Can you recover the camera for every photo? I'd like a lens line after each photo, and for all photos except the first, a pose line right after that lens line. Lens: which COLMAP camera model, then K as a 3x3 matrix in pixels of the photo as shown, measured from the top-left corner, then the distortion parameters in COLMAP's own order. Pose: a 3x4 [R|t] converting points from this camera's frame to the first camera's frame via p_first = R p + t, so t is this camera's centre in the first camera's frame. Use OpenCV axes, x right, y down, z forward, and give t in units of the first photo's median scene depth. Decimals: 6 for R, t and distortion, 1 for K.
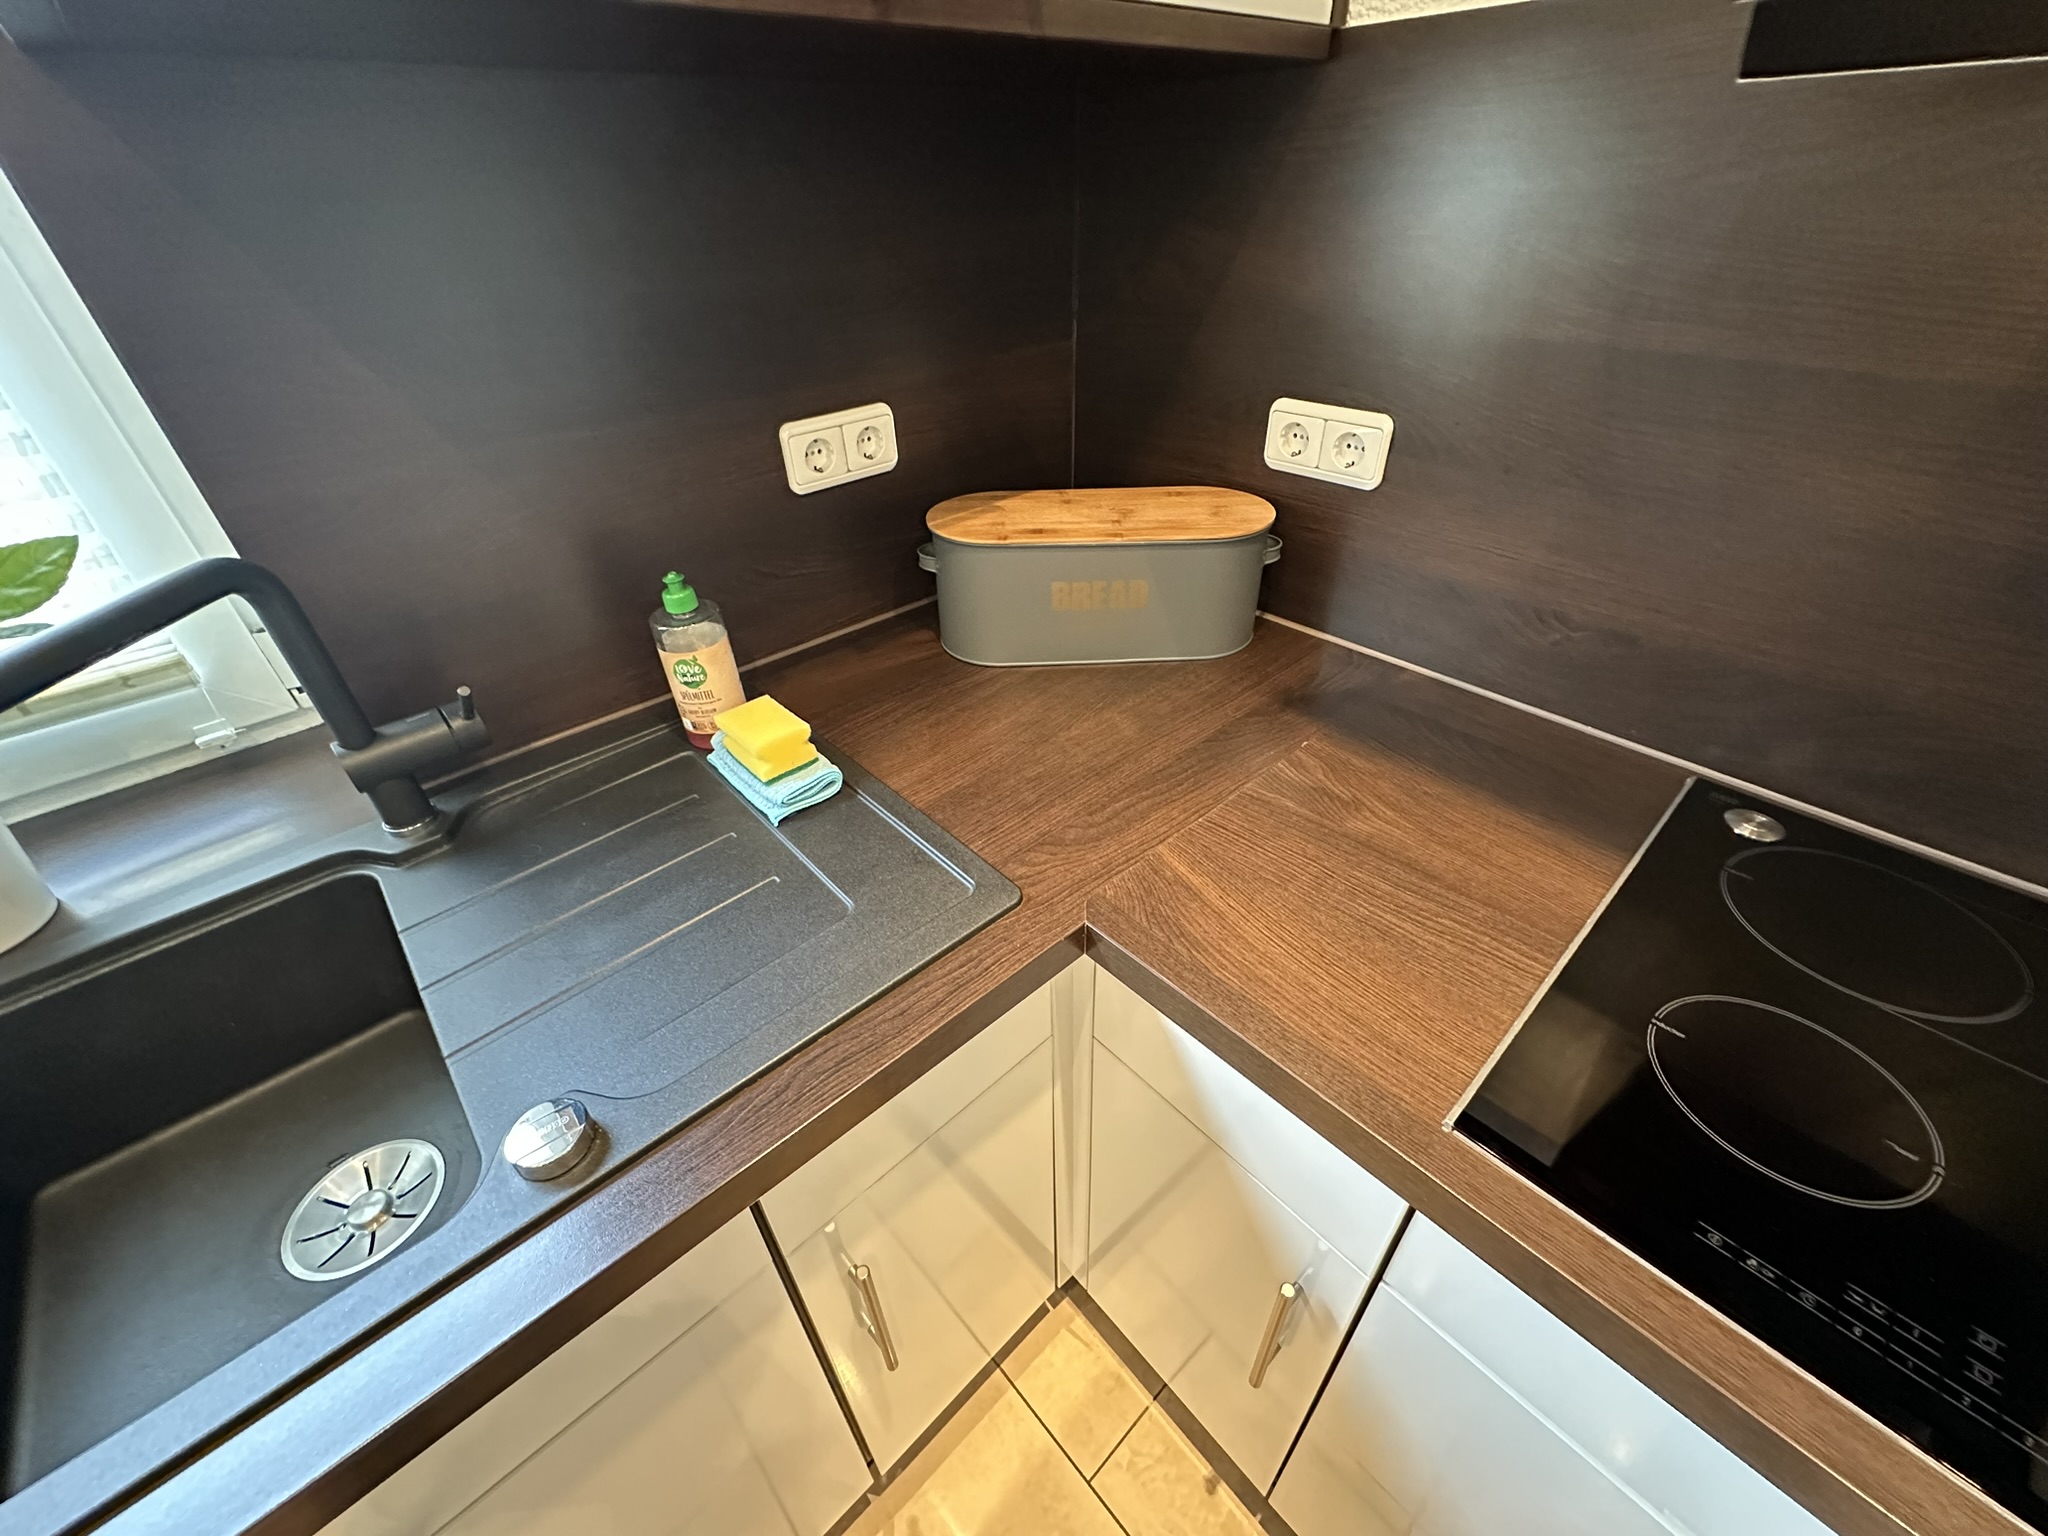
lens RADIAL K [[815.2, 0, 1034.2], [0, 815.2, 760.0], [0, 0, 1]] dist [-0.001907, -0.000170]
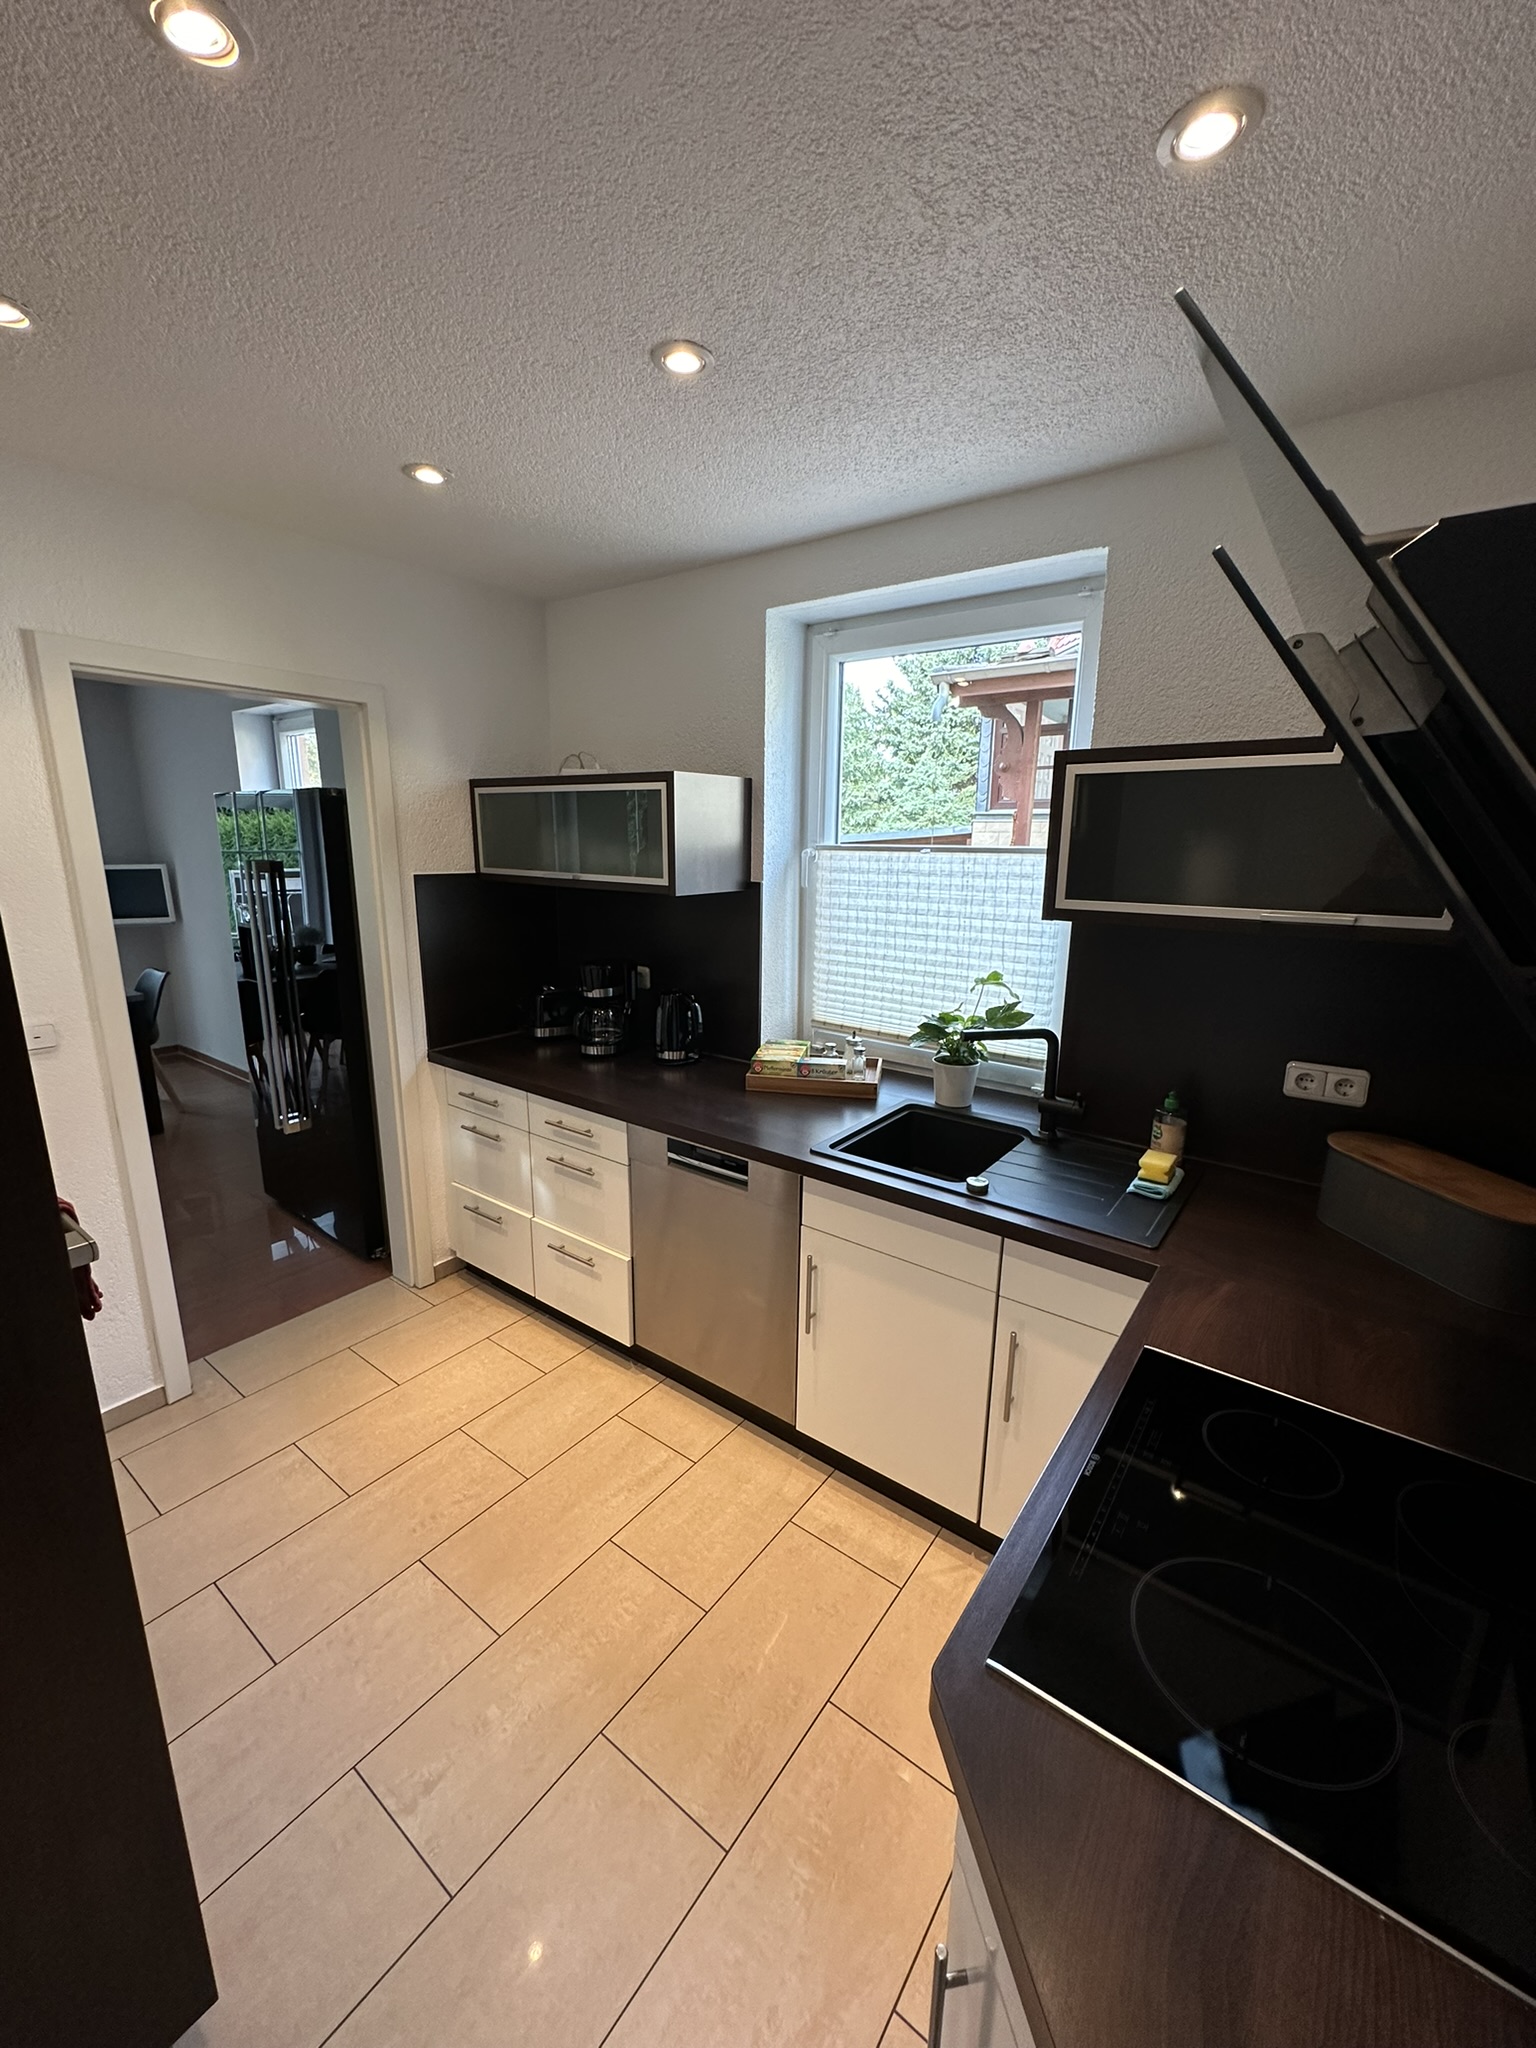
lens RADIAL K [[815.2, 0, 770.1], [0, 815.2, 1033.1], [0, 0, 1]] dist [-0.001907, -0.000170]
pose [[0.181179, 0.253763, -0.950147, 1.231844], [-0.593761, 0.798401, 0.100014, 0.070705], [0.783978, 0.546040, 0.295328, -0.544063]]
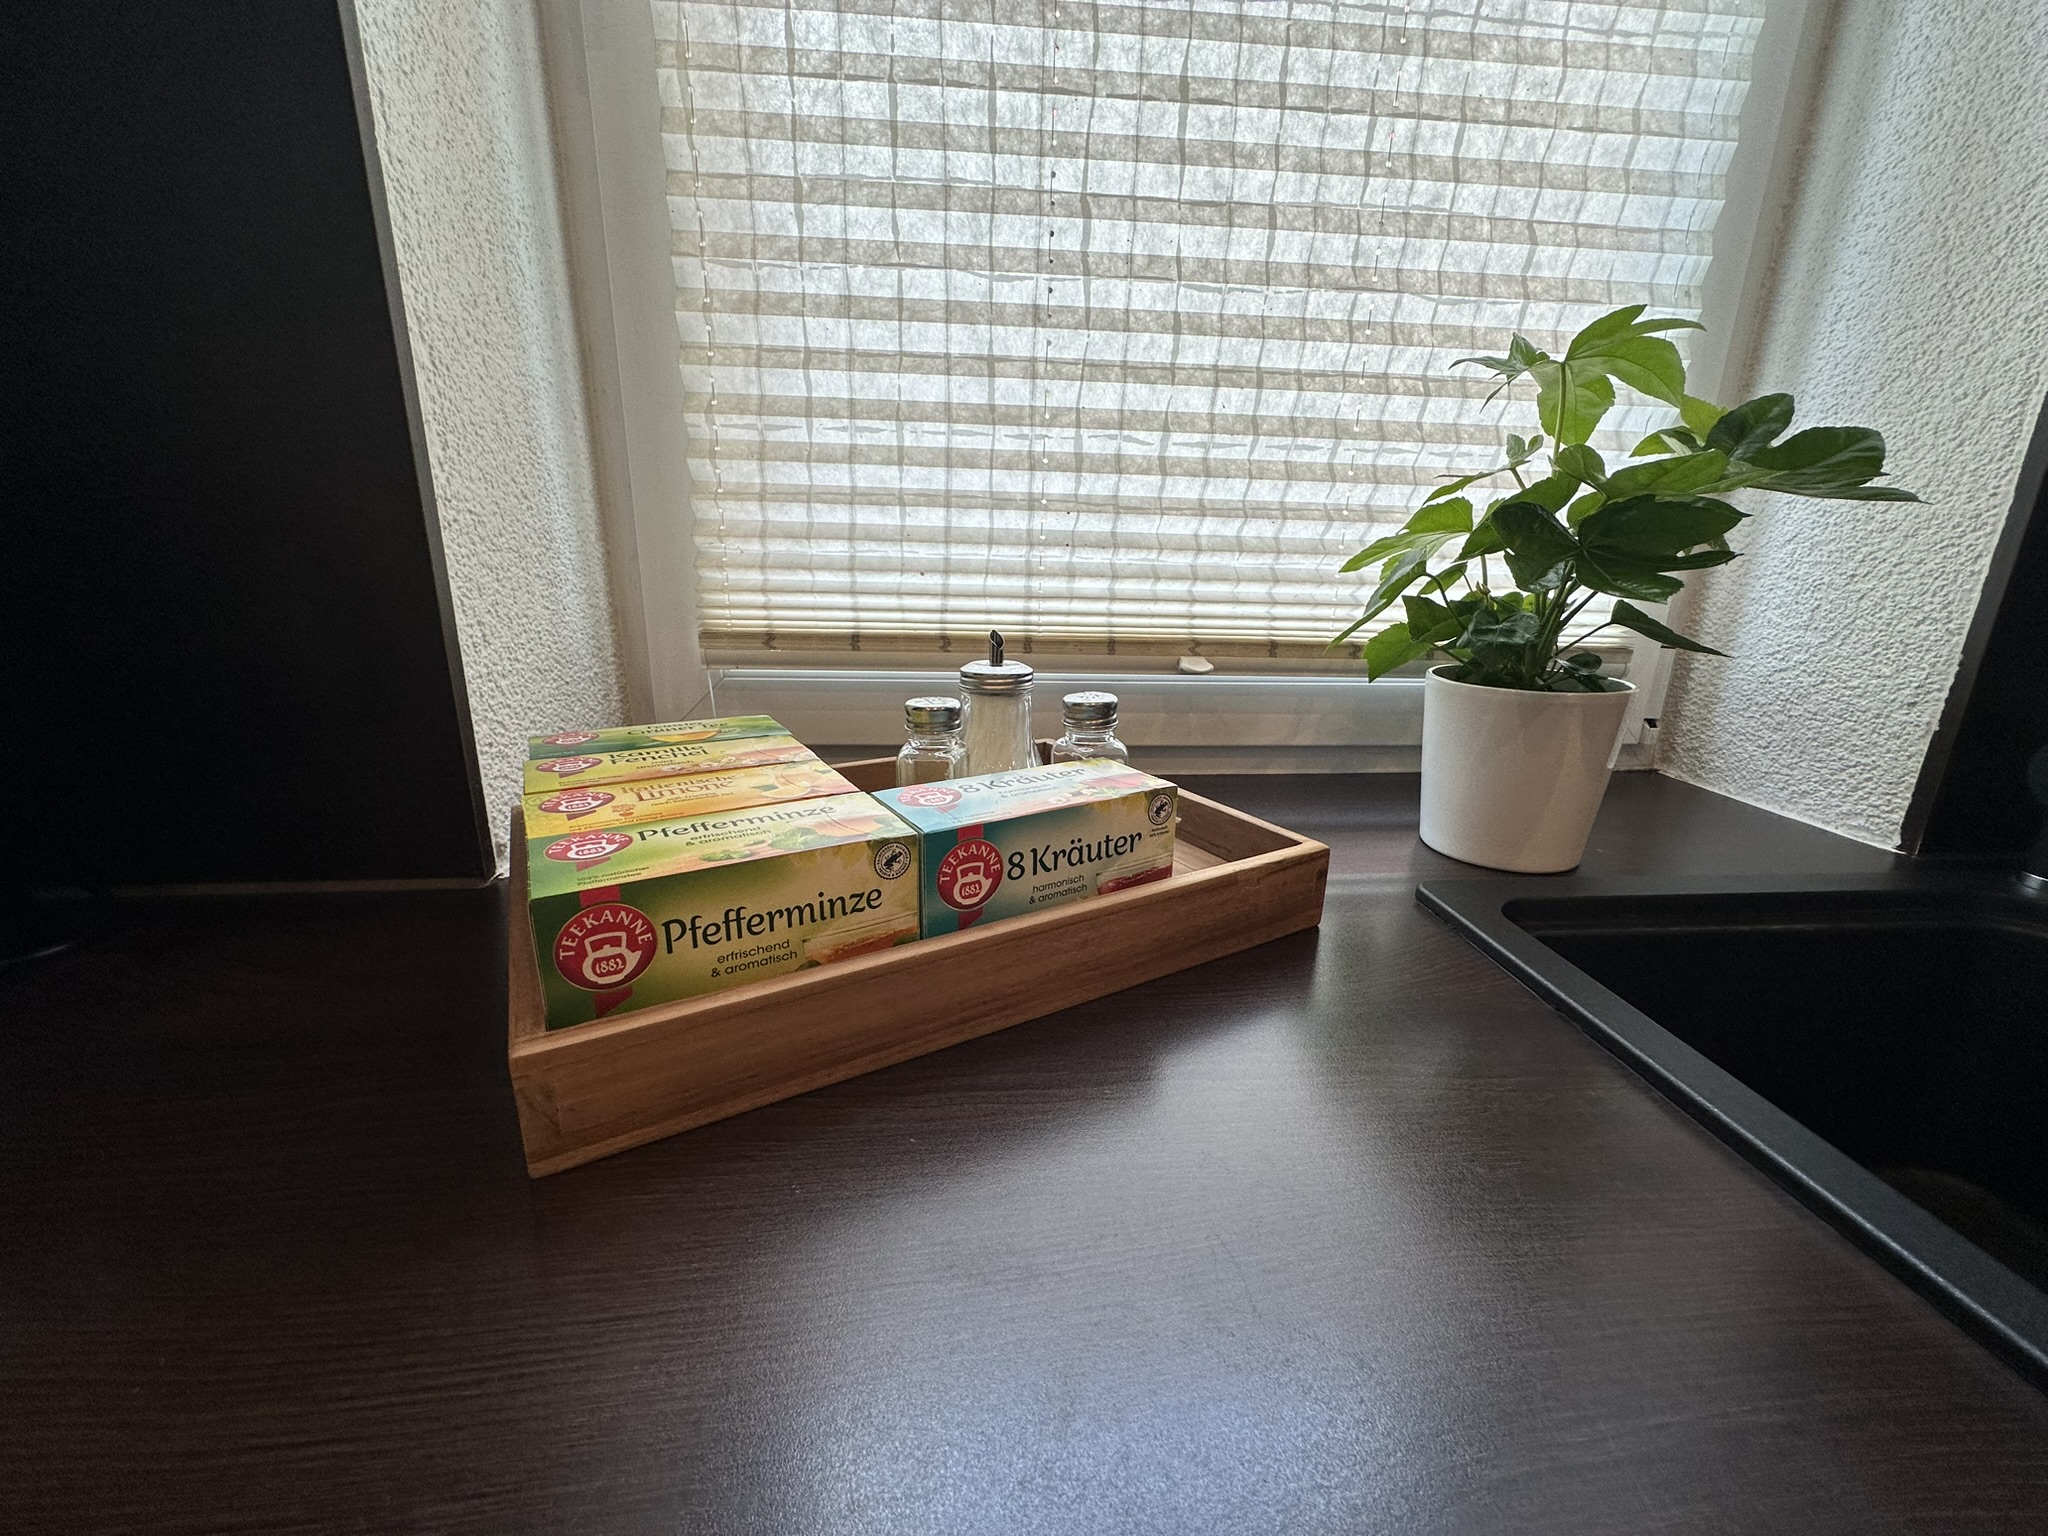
lens RADIAL K [[815.2, 0, 1022.3], [0, 815.2, 762.9], [0, 0, 1]] dist [-0.001907, -0.000170]
pose [[0.791236, 0.201120, -0.577492, -0.854618], [-0.389633, 0.893660, -0.222617, 0.372520], [0.471308, 0.401152, 0.785459, 0.033409]]
